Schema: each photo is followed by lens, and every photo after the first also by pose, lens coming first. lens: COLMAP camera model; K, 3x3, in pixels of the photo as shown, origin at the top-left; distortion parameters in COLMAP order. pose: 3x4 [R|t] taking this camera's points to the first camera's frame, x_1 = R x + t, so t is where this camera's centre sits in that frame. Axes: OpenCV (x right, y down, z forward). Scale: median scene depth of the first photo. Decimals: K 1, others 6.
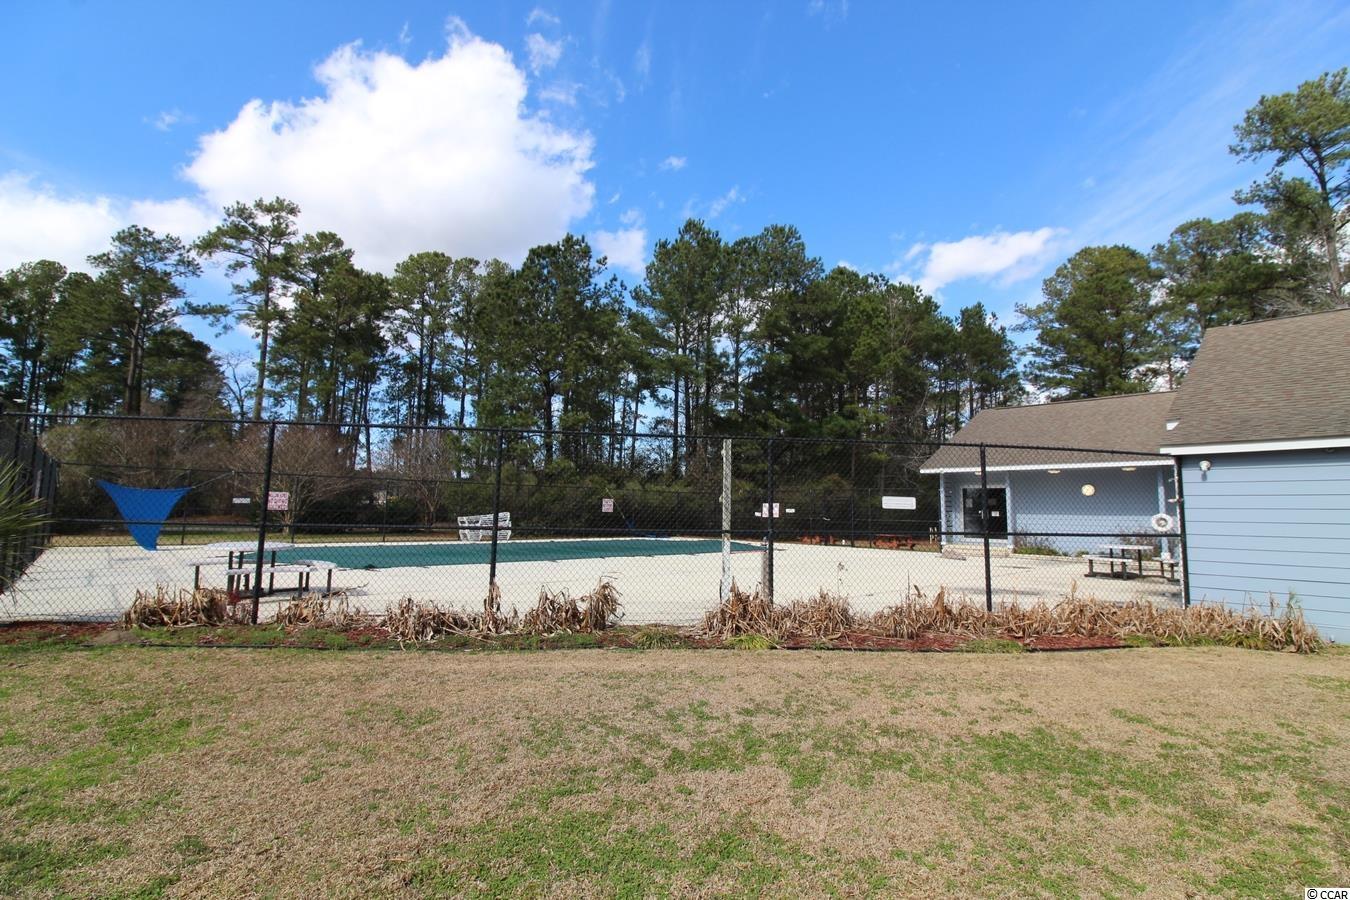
lens RADIAL K [[623.1, 0, 676.5], [0, 623.1, 445.4], [0, 0, 1]] dist [0.000943, -0.015023]
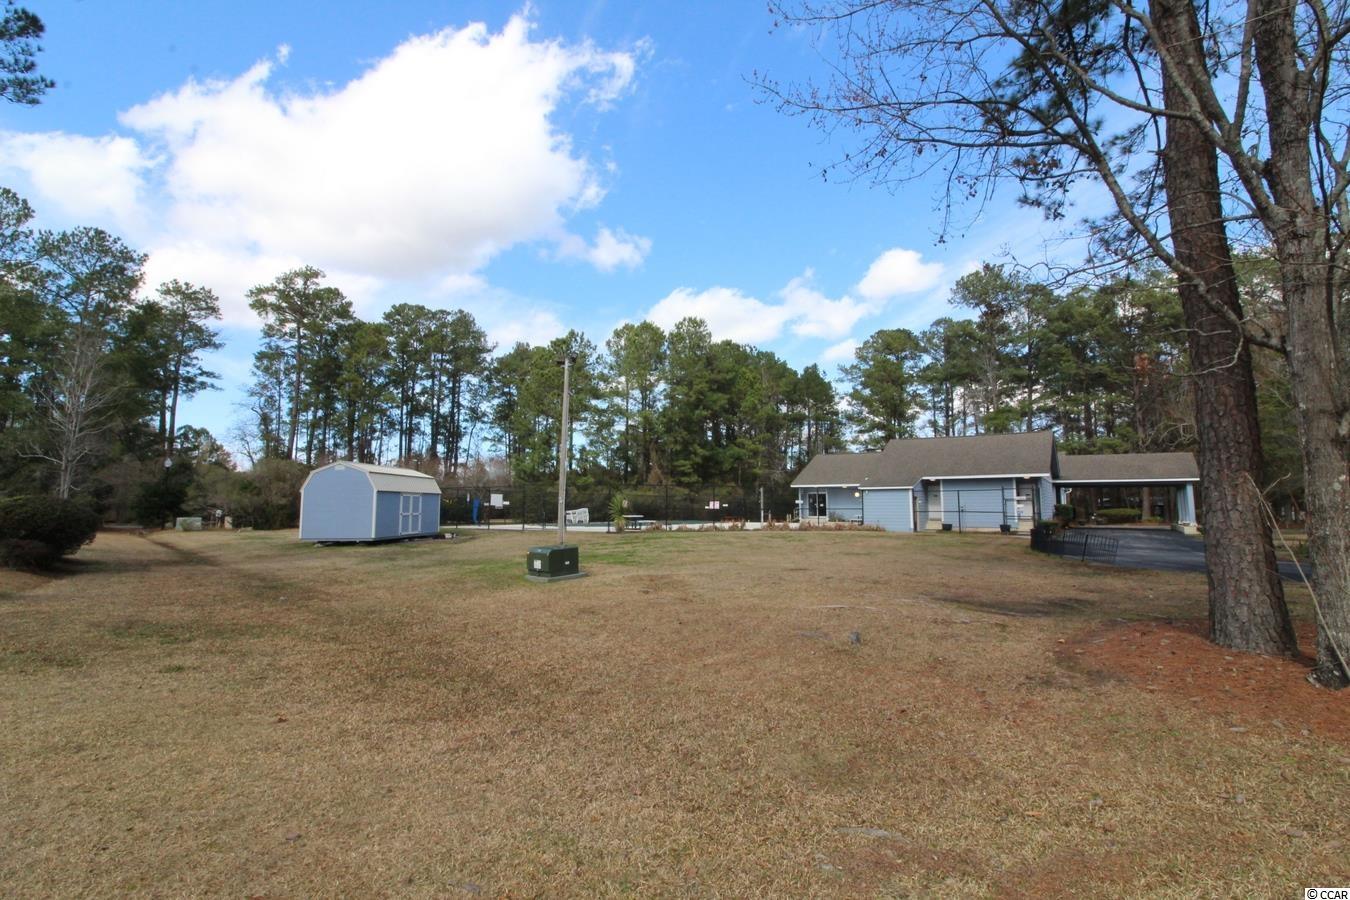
lens RADIAL K [[623.1, 0, 676.5], [0, 623.1, 445.4], [0, 0, 1]] dist [0.000943, -0.015023]
pose [[0.972177, 0.007653, 0.234123, -0.198152], [-0.008420, 0.999962, 0.002277, -0.039769], [-0.234097, -0.004185, 0.972204, -0.401149]]
